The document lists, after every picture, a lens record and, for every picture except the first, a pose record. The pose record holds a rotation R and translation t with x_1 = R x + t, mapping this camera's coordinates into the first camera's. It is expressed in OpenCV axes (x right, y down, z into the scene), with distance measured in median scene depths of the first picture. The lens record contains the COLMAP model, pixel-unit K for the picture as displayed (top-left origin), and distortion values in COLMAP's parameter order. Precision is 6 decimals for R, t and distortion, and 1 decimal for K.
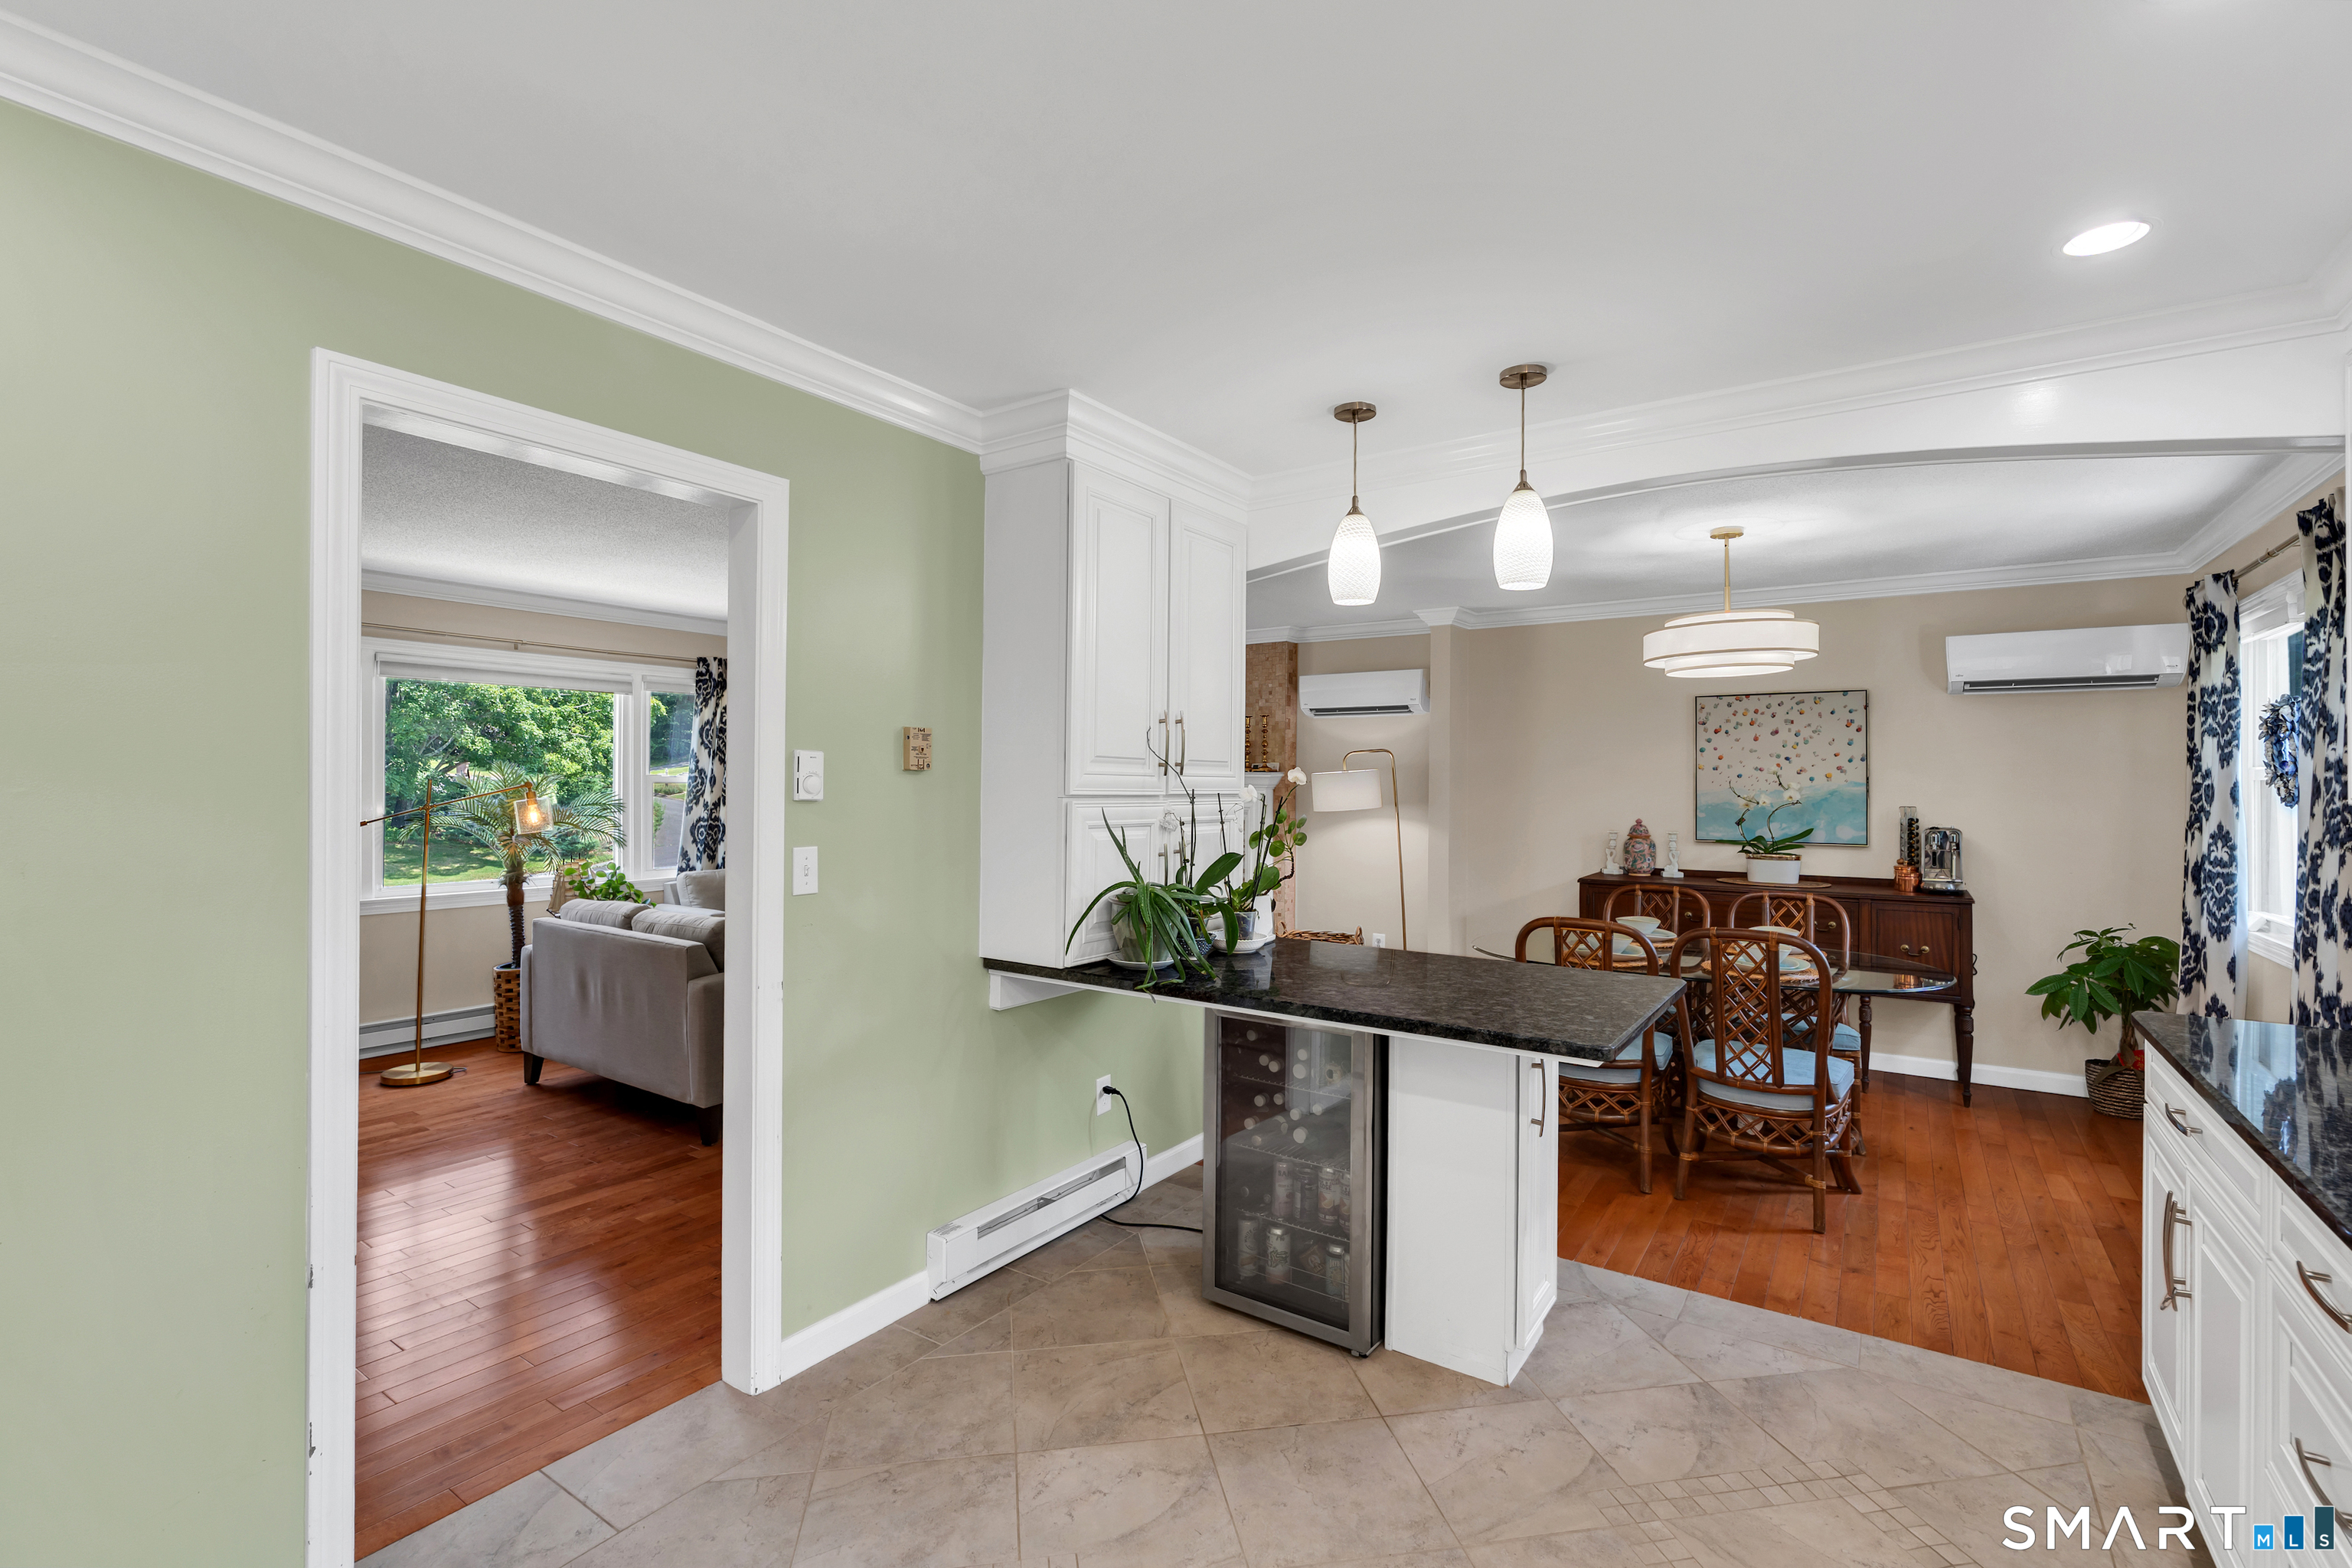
lens RADIAL K [[1038.2, 0, 1172.8], [0, 1038.2, 780.9], [0, 0, 1]] dist [-0.010283, 0.001699]
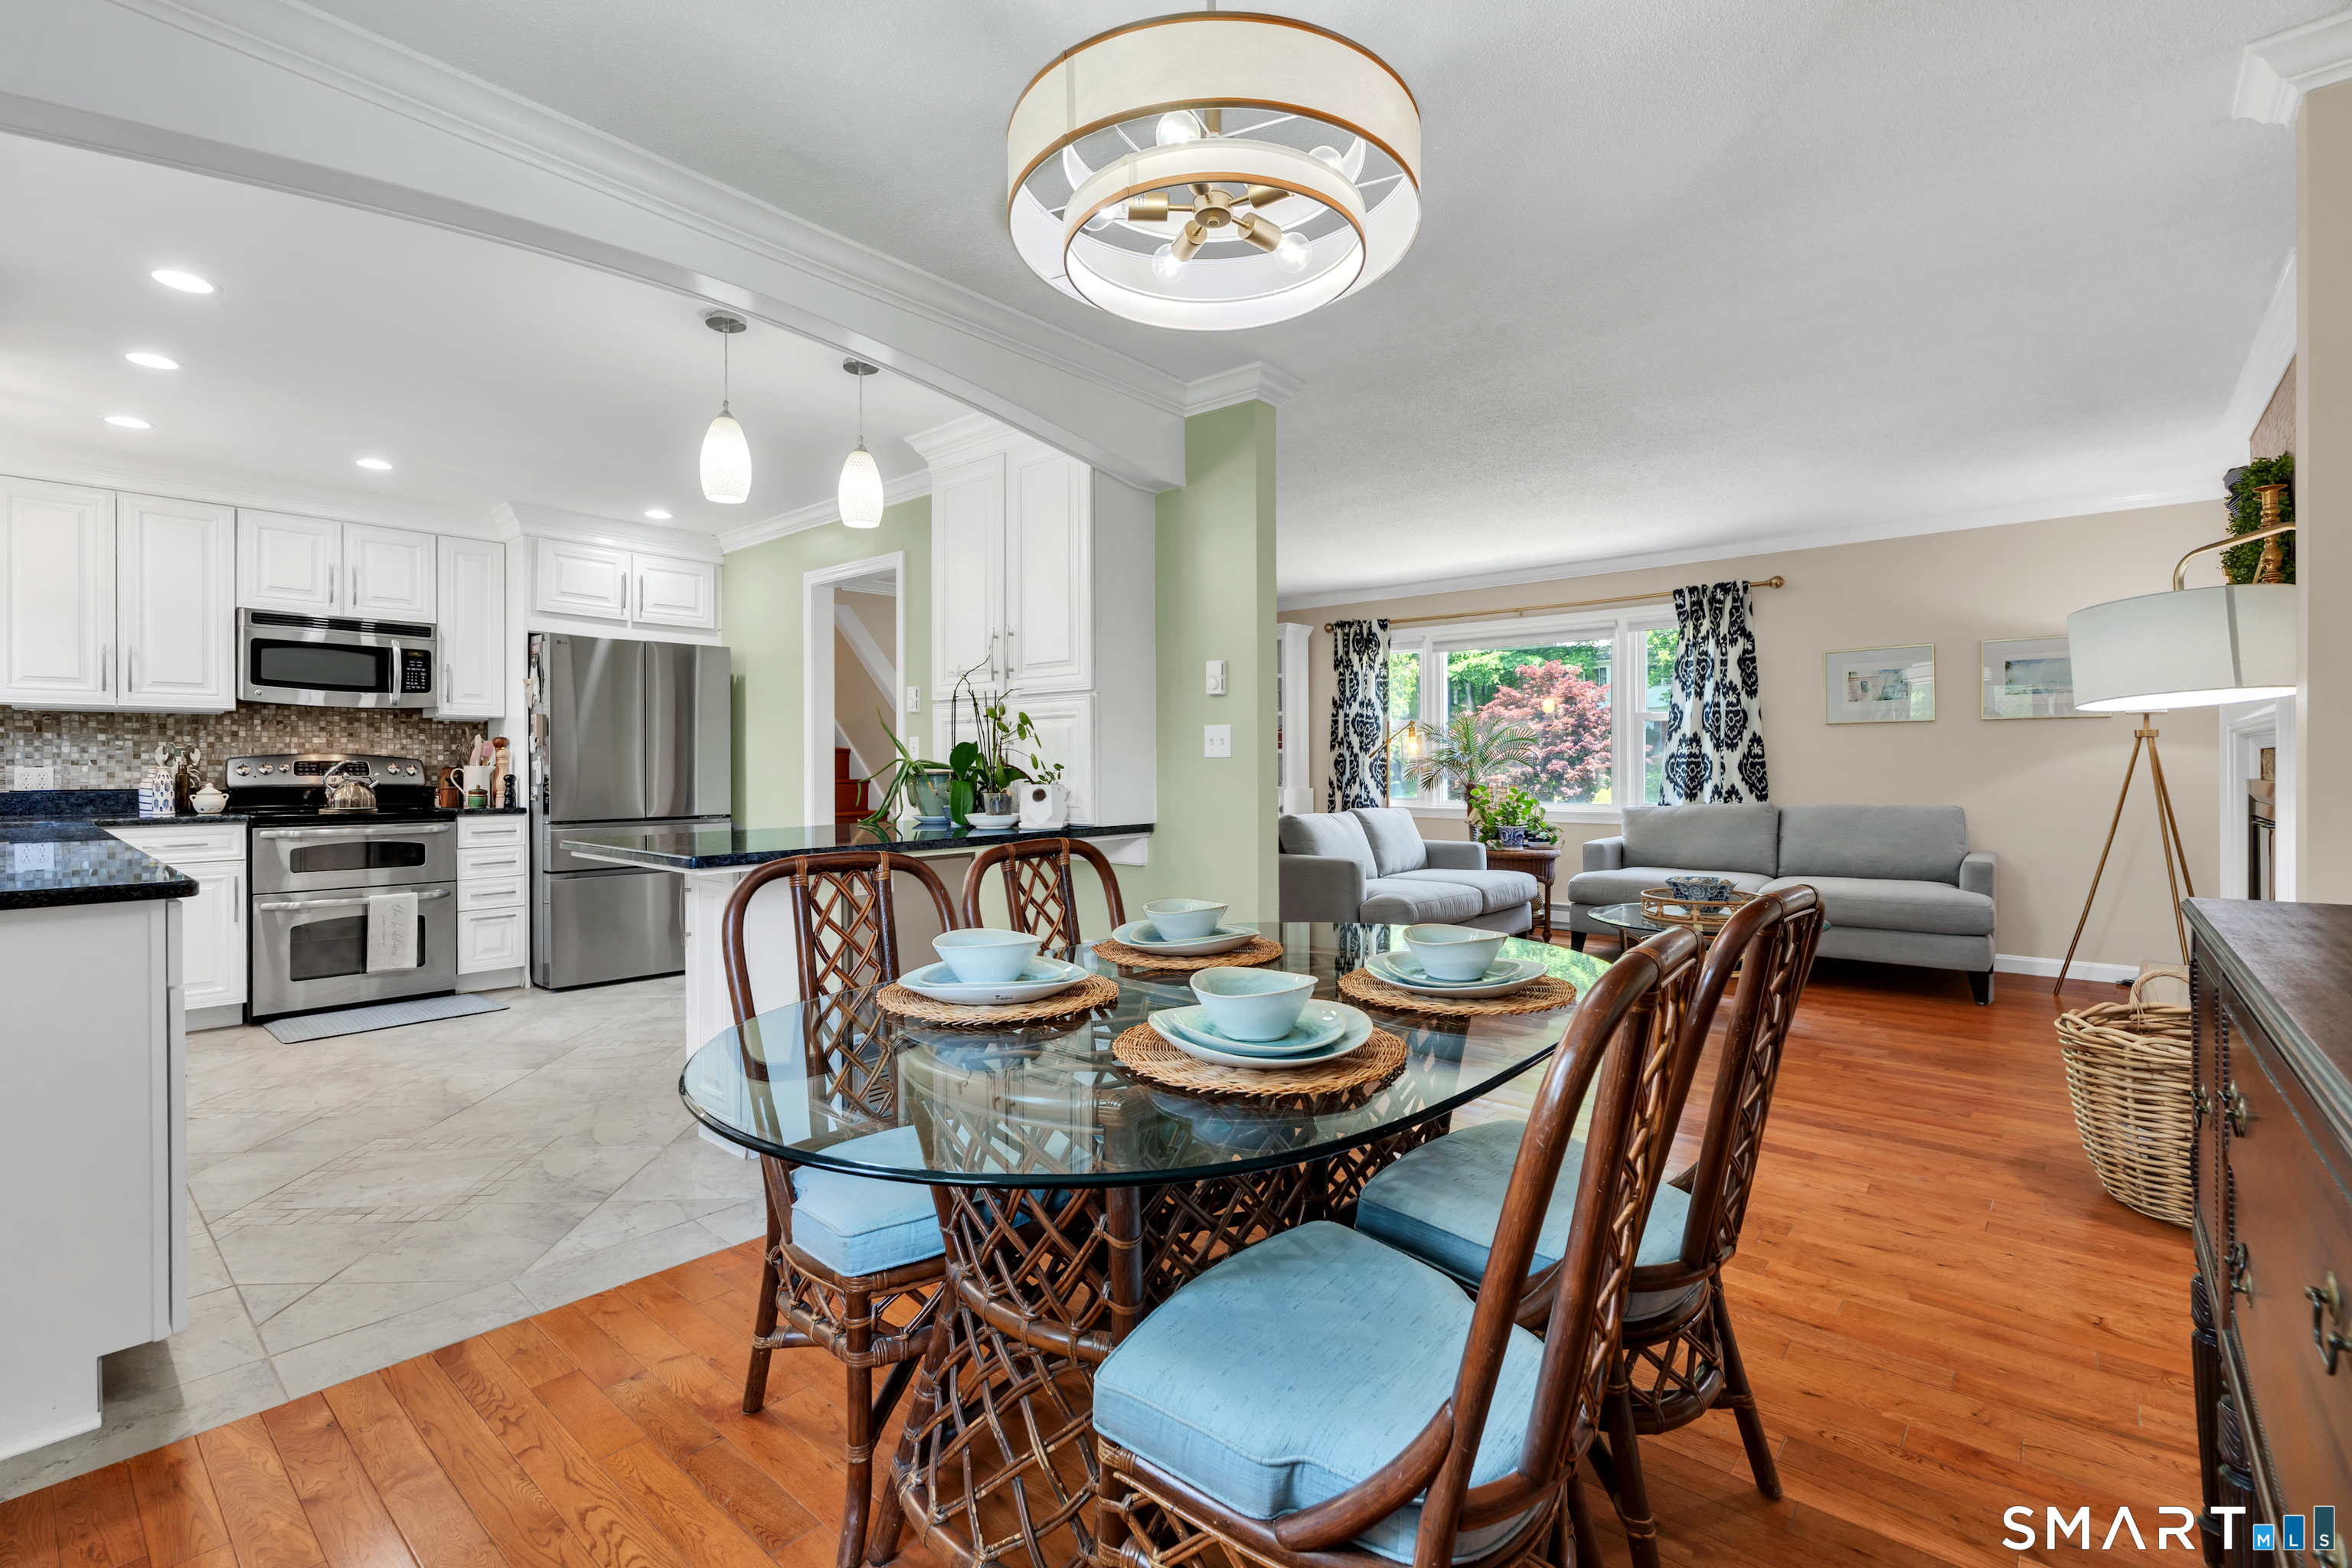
lens RADIAL K [[1038.2, 0, 1179.2], [0, 1038.2, 766.4], [0, 0, 1]] dist [-0.010283, 0.001699]
pose [[-0.101817, -0.004368, -0.994794, 0.695079], [0.007004, 0.999962, -0.005108, 0.060487], [0.994778, -0.007488, -0.101783, 0.775016]]
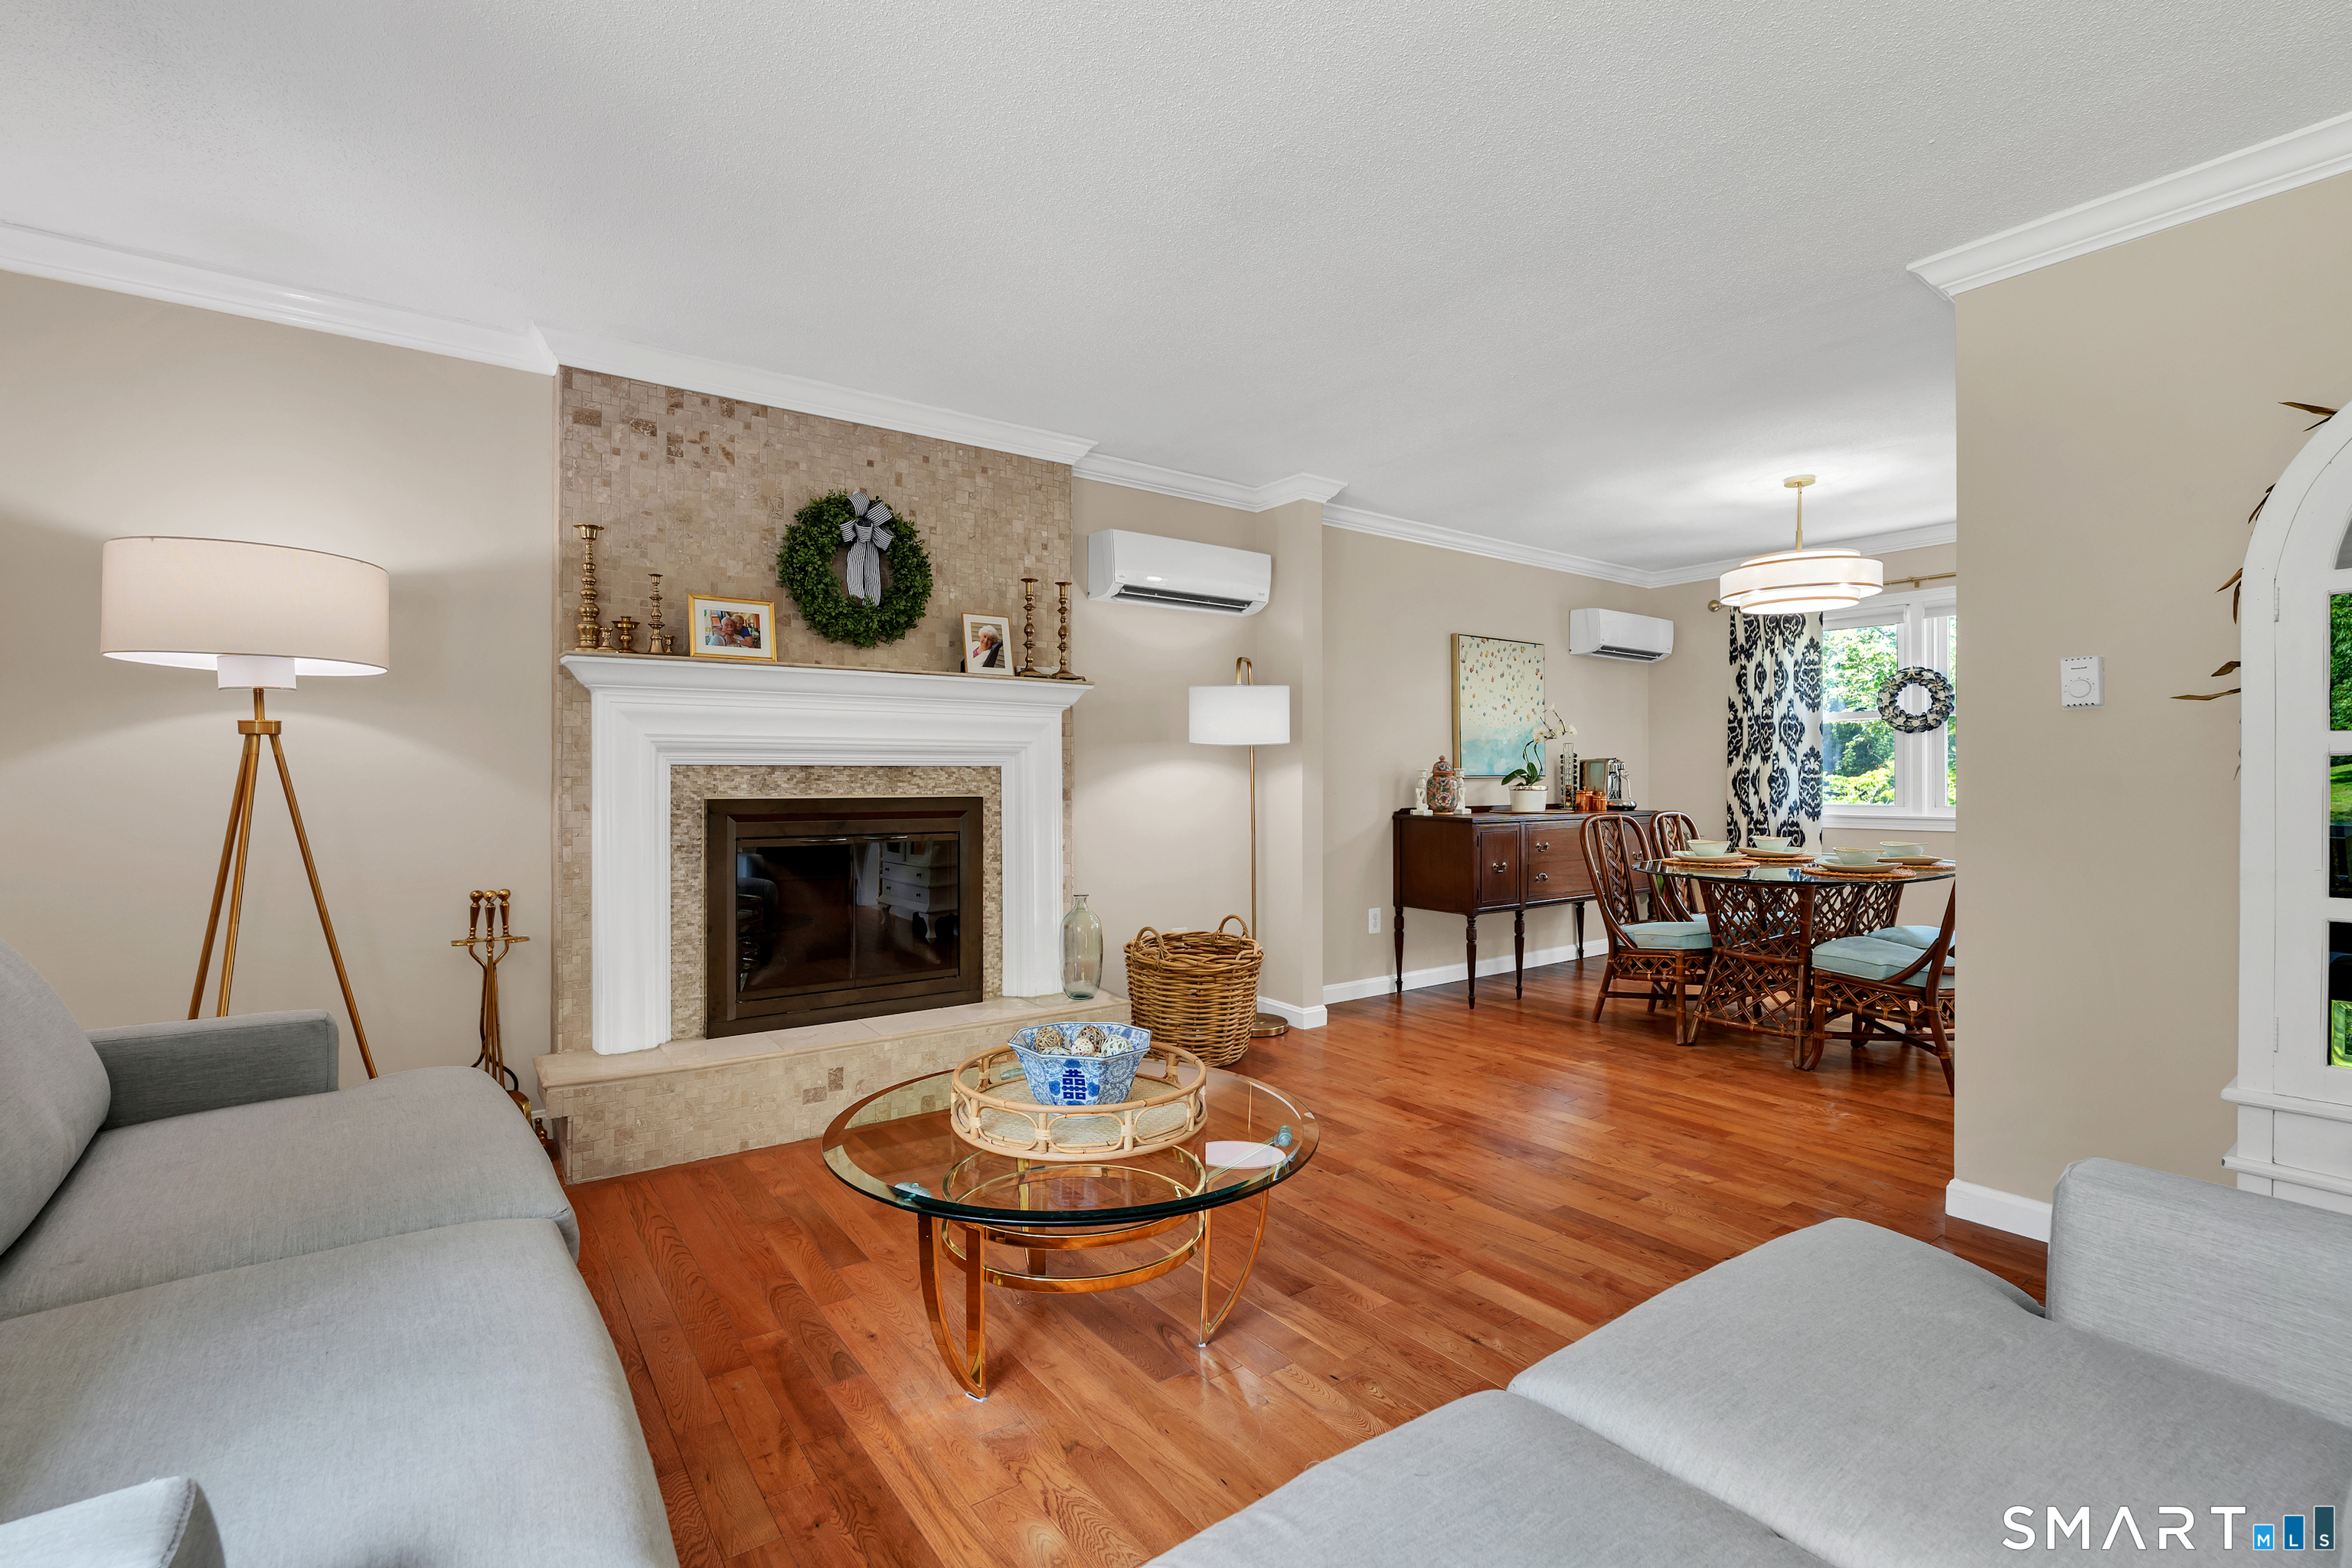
lens RADIAL K [[1038.2, 0, 1154.1], [0, 1038.2, 774.9], [0, 0, 1]] dist [-0.010283, 0.001699]
pose [[0.341749, -0.003374, 0.939785, -0.561298], [0.000194, 0.999994, 0.003520, 0.053643], [-0.939791, -0.001021, 0.341747, 0.960997]]
